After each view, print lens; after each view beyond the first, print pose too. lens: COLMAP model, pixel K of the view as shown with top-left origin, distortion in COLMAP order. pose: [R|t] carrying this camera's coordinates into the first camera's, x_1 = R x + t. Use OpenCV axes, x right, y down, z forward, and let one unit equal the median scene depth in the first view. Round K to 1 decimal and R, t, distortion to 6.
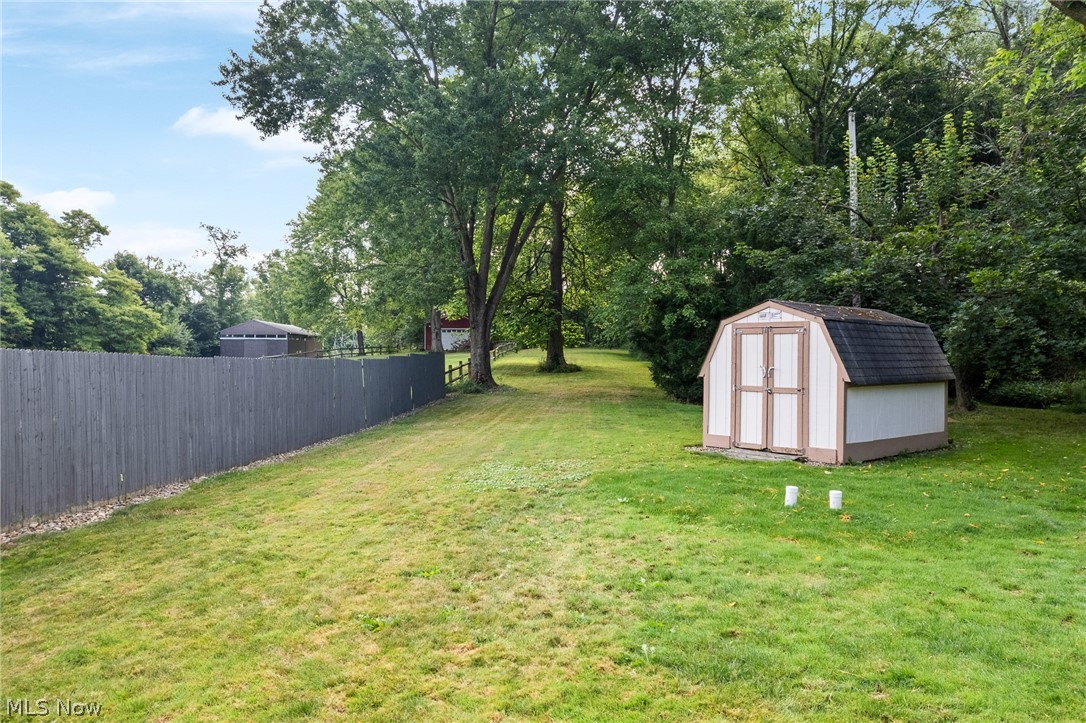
lens RADIAL K [[709.6, 0, 541.5], [0, 709.6, 364.1], [0, 0, 1]] dist [-0.038972, -0.000327]
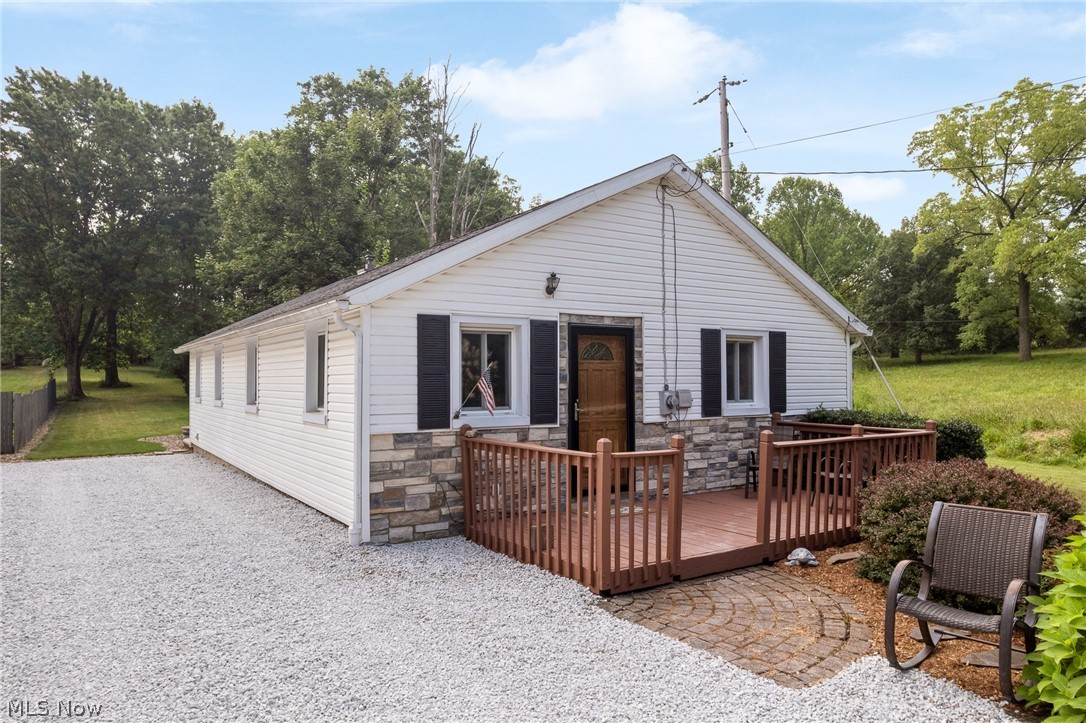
lens RADIAL K [[709.6, 0, 539.2], [0, 709.6, 368.2], [0, 0, 1]] dist [-0.038972, -0.000327]
pose [[0.803313, 0.006100, 0.595525, -0.193958], [-0.004412, 0.999981, -0.004290, -0.037796], [-0.595540, 0.000819, 0.803325, -1.063244]]
